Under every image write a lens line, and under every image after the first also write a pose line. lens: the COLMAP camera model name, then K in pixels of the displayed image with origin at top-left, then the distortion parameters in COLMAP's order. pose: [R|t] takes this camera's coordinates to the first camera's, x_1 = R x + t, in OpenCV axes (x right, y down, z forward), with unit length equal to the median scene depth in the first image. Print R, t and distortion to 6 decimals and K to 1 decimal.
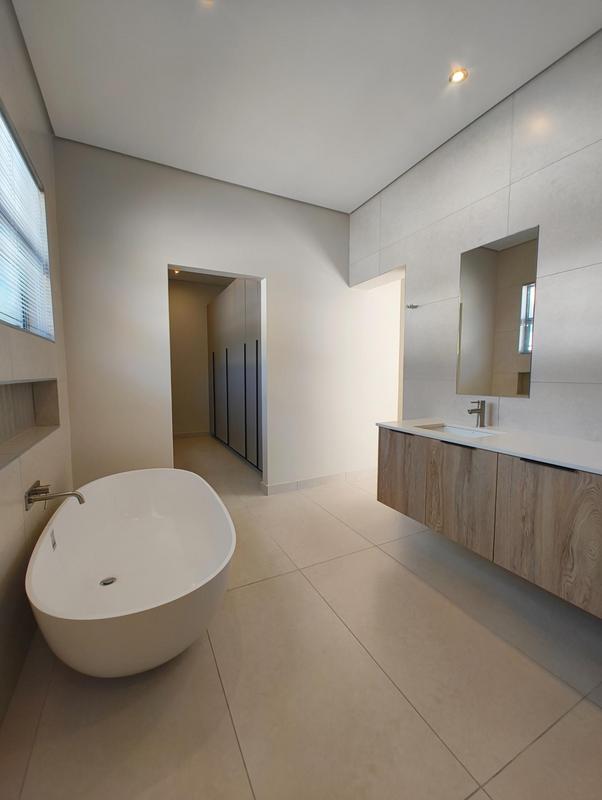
lens RADIAL K [[329.2, 0, 295.9], [0, 329.2, 399.9], [0, 0, 1]] dist [0.001093, 0.000196]
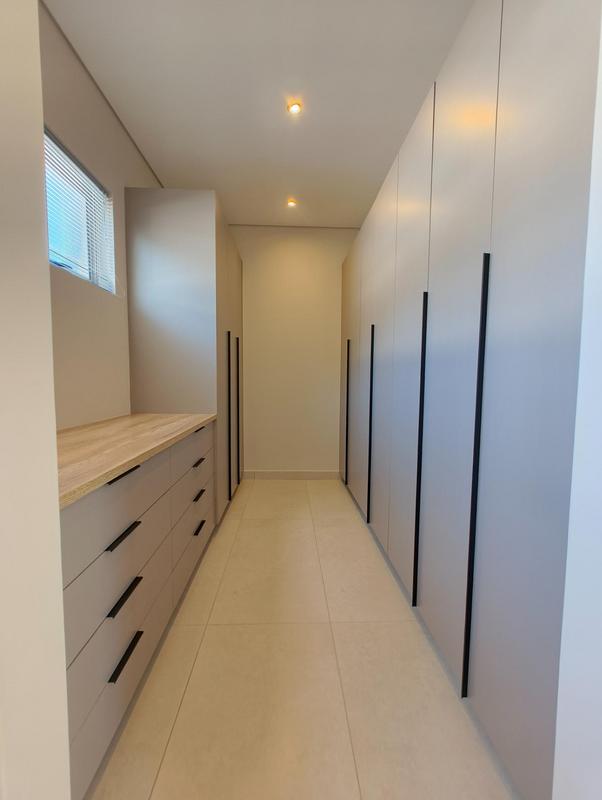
lens RADIAL K [[329.2, 0, 295.9], [0, 329.2, 399.9], [0, 0, 1]] dist [0.001093, 0.000196]
pose [[0.924694, 0.024877, -0.379896, -0.112569], [-0.027144, 0.999631, -0.000610, -0.027697], [0.379741, 0.010876, 0.925029, 0.413990]]
